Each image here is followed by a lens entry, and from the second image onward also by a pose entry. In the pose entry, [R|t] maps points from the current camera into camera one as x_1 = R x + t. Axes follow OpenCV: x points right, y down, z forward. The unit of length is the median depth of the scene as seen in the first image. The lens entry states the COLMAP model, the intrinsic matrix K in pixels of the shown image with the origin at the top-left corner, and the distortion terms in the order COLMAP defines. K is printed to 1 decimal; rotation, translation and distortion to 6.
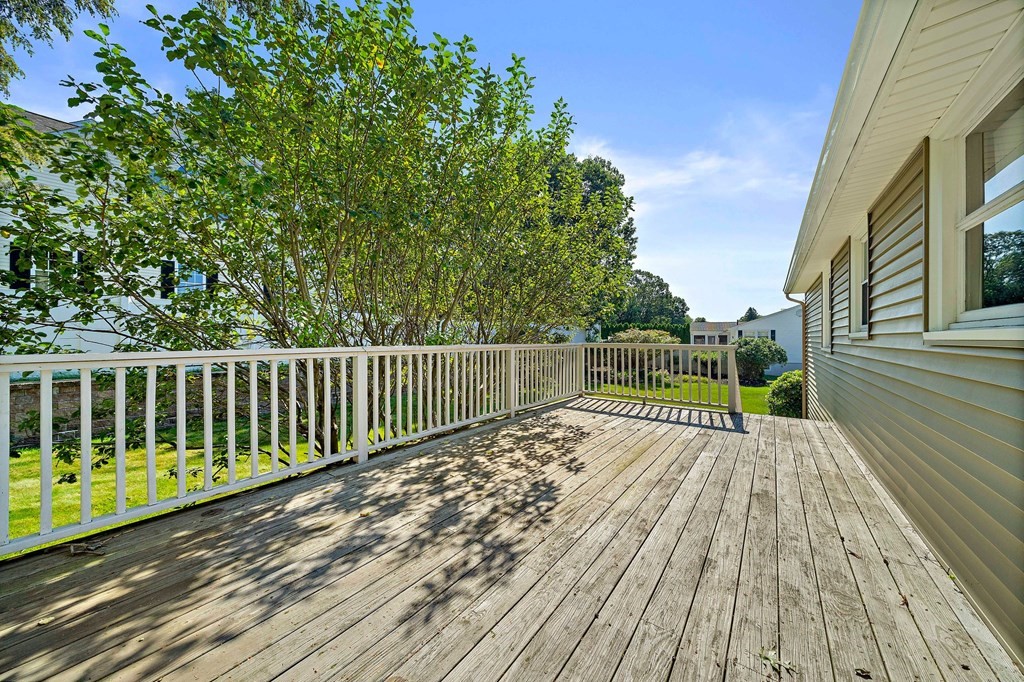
lens RADIAL K [[353.1, 0, 510.3], [0, 353.1, 338.6], [0, 0, 1]] dist [-0.010893, -0.000080]
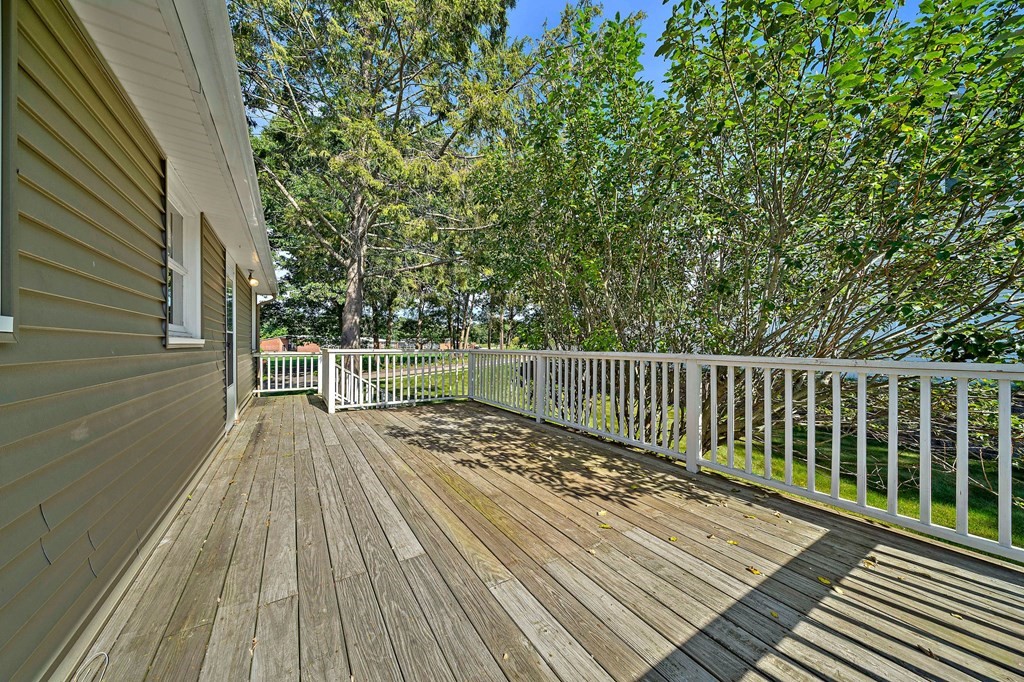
lens RADIAL K [[353.1, 0, 504.8], [0, 353.1, 347.0], [0, 0, 1]] dist [-0.010893, -0.000080]
pose [[-0.373382, 0.004584, -0.927666, 1.142972], [-0.003199, 0.999975, 0.006229, -0.000475], [0.927672, 0.005293, -0.373358, 1.503467]]
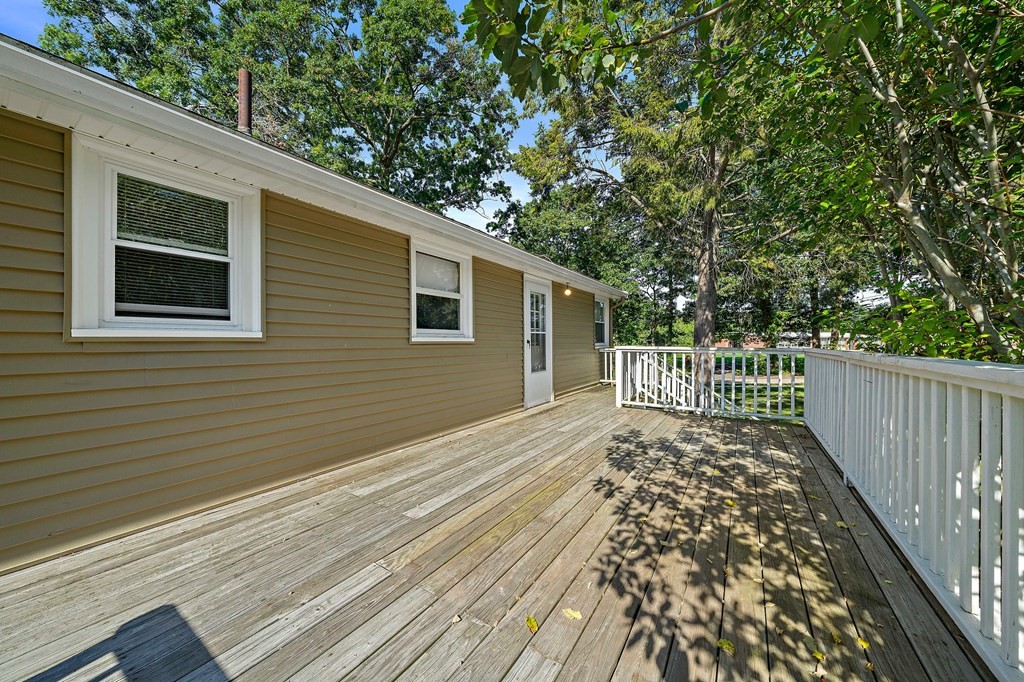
lens RADIAL K [[353.1, 0, 507.7], [0, 353.1, 341.0], [0, 0, 1]] dist [-0.010893, -0.000080]
pose [[-0.998963, -0.001649, -0.045507, 0.468713], [-0.001652, 0.999999, 0.000039, -0.002646], [0.045507, 0.000114, -0.998964, 1.878600]]
